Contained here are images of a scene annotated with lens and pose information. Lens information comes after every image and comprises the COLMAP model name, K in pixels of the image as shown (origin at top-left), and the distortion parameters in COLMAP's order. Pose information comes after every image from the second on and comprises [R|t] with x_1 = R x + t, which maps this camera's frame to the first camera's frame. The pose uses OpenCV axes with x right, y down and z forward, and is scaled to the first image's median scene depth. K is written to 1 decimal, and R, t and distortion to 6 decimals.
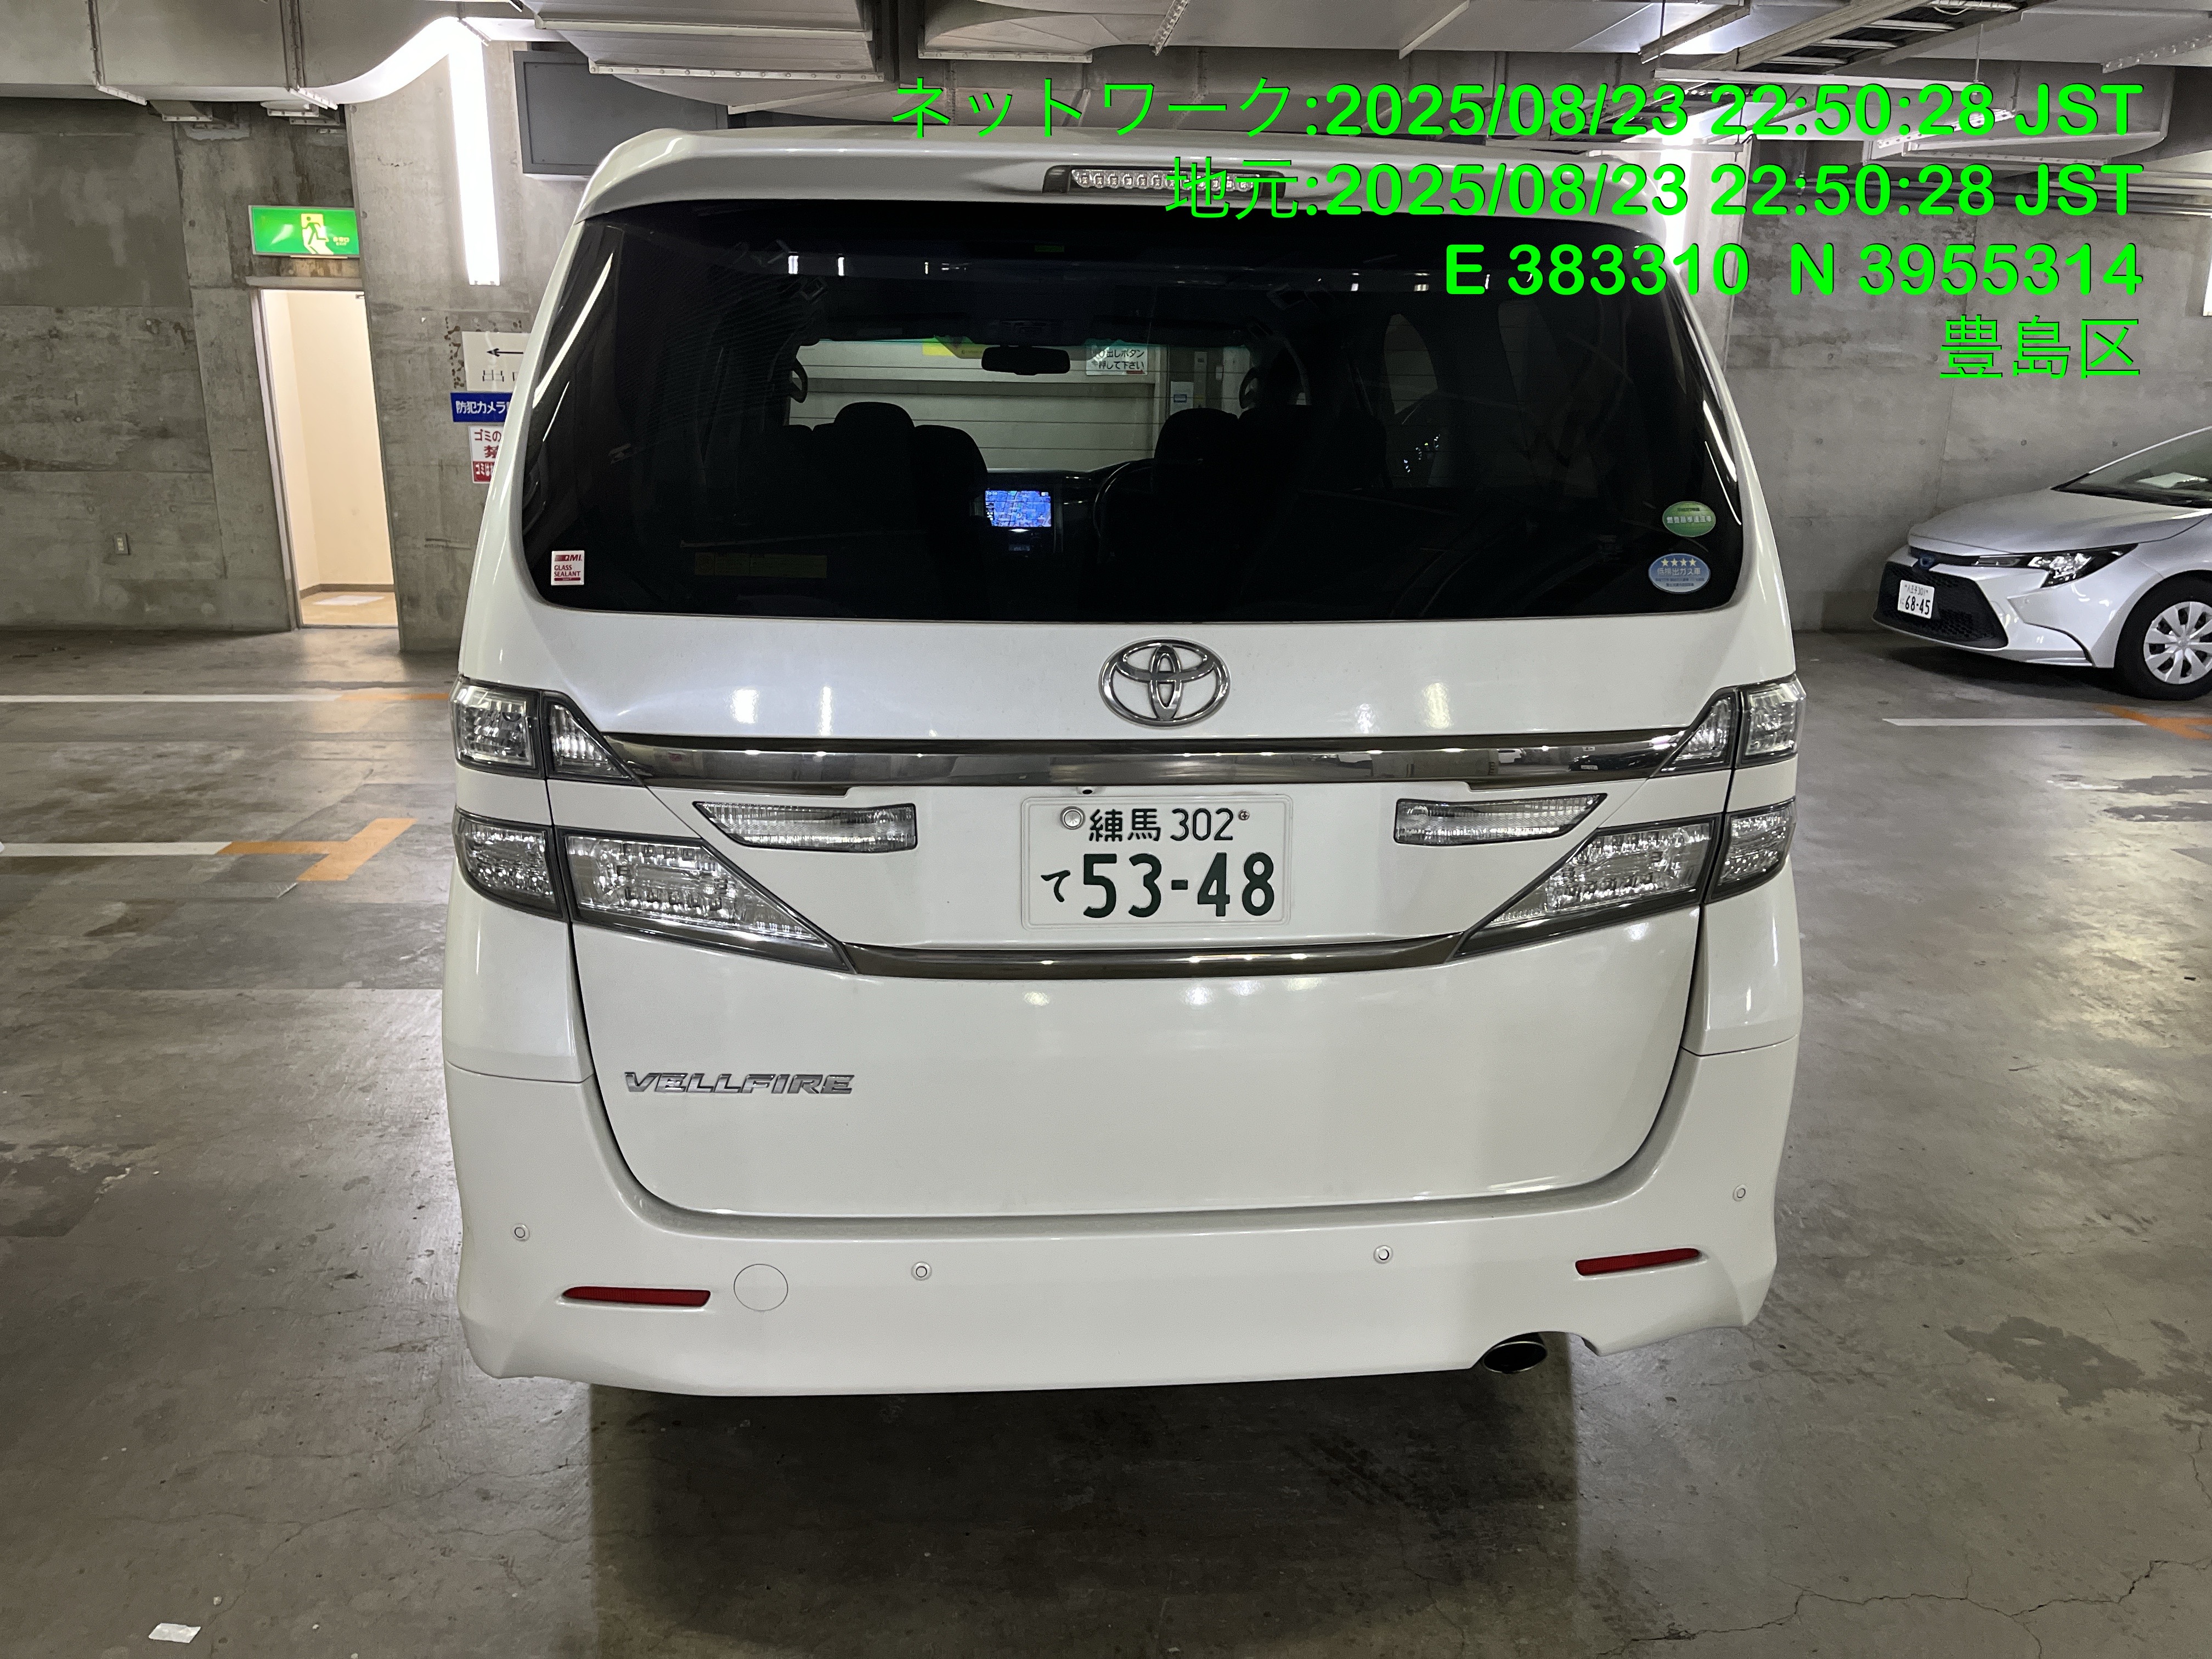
lens RADIAL K [[1742.6, 0, 1097.2], [0, 1742.6, 816.7], [0, 0, 1]] dist [0.014096, -0.032977]
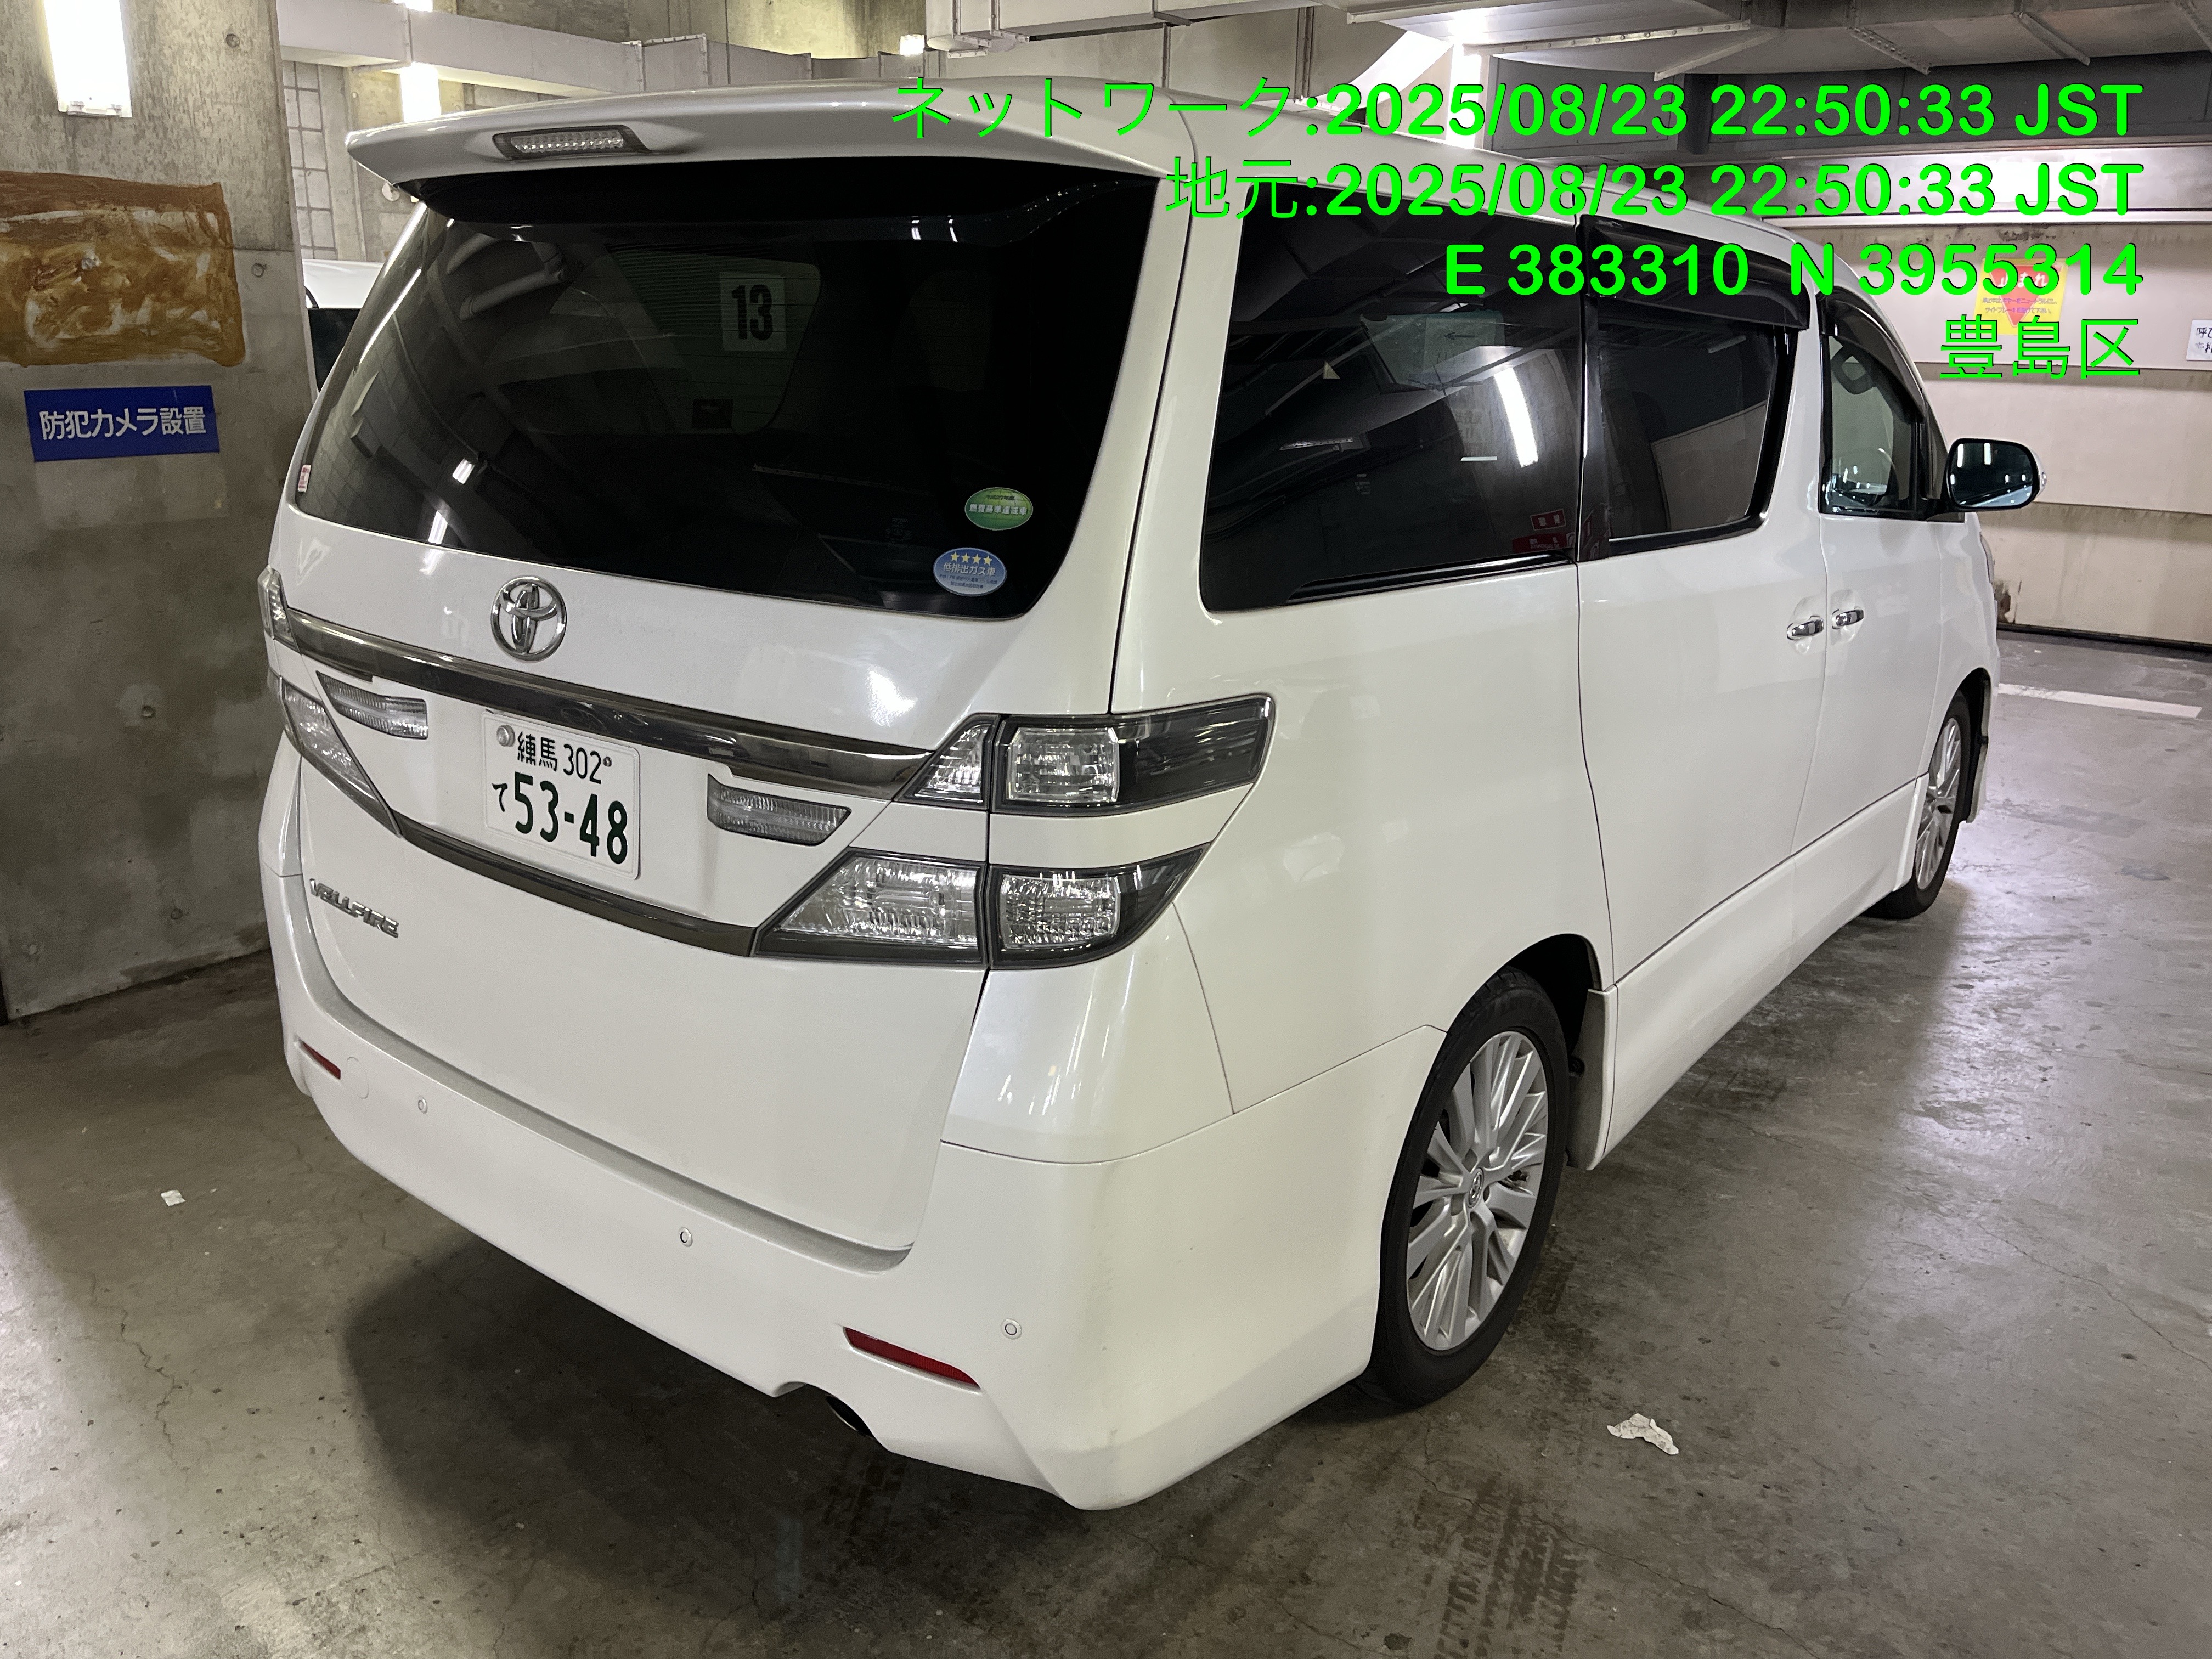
lens RADIAL K [[1742.6, 0, 1140.7], [0, 1742.6, 810.3], [0, 0, 1]] dist [0.014096, -0.032977]
pose [[0.738827, 0.185957, -0.647730, 0.979761], [-0.187726, 0.979920, 0.067198, -0.100108], [0.647220, 0.071948, 0.758901, 0.428695]]
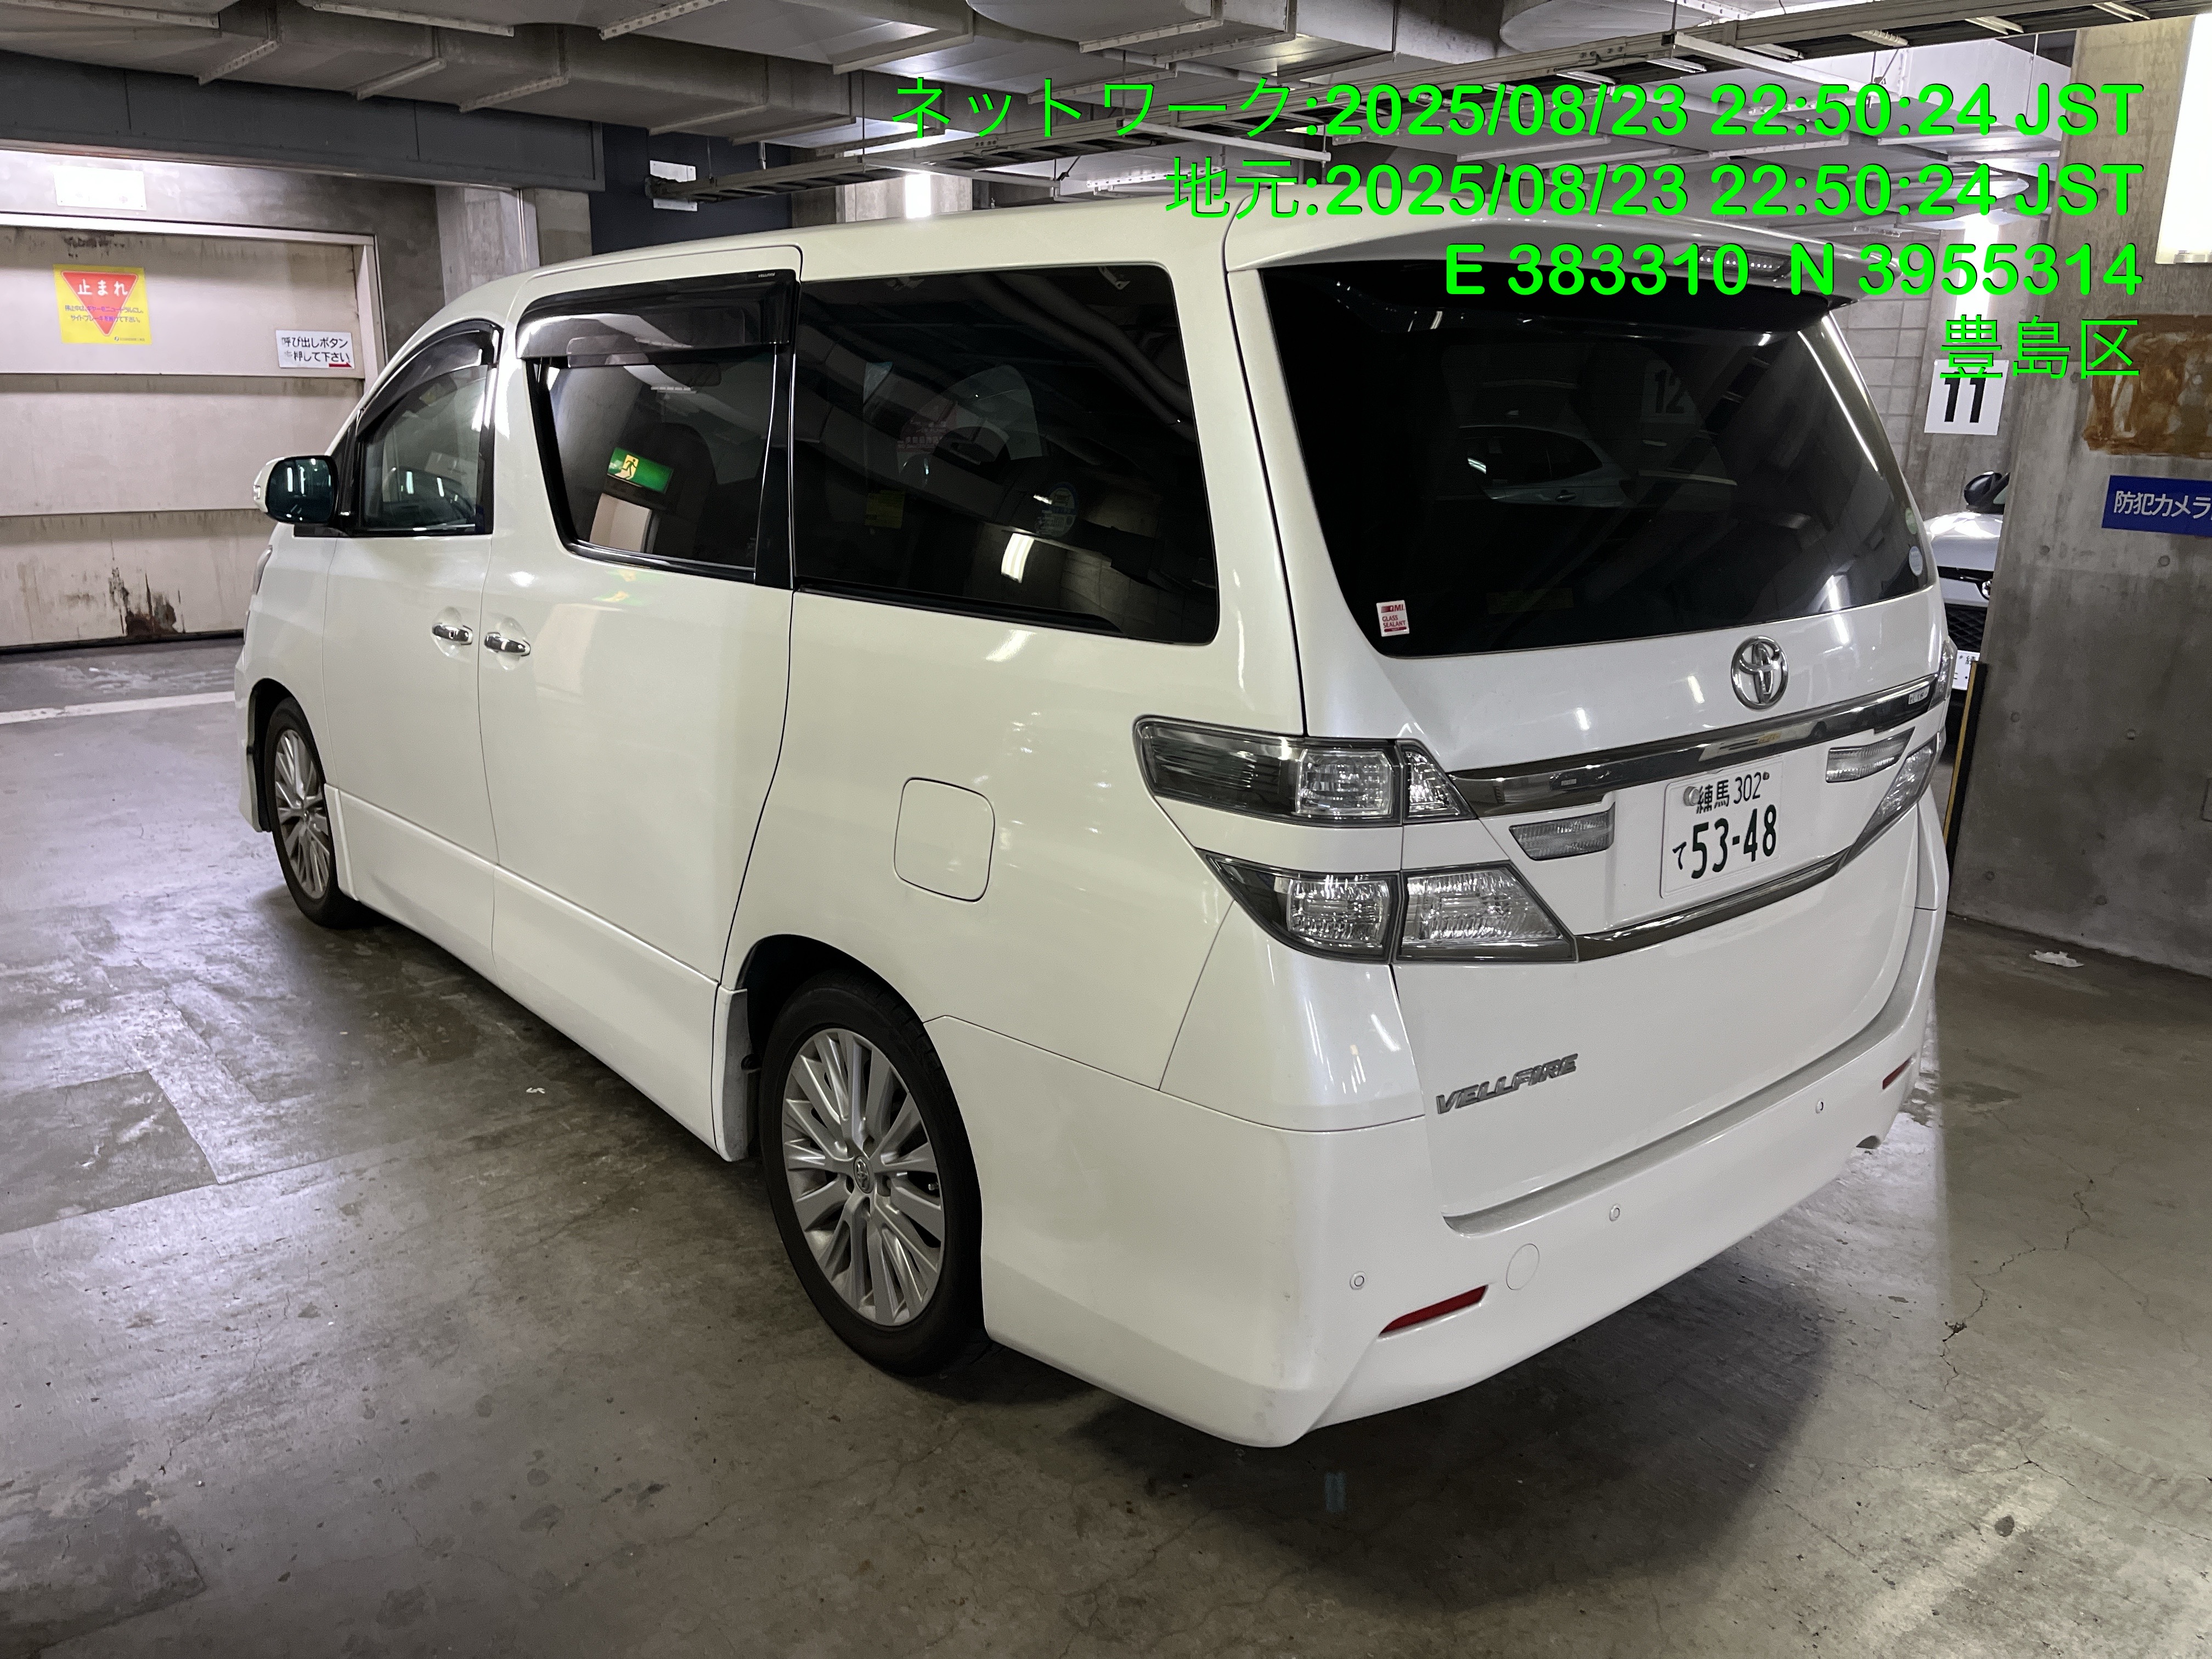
lens RADIAL K [[1742.6, 0, 1105.1], [0, 1742.6, 831.6], [0, 0, 1]] dist [0.014096, -0.032977]
pose [[0.815262, -0.146974, 0.560131, -0.988980], [0.141594, 0.988490, 0.053284, -0.093541], [-0.561515, 0.035871, 0.826689, 0.245737]]
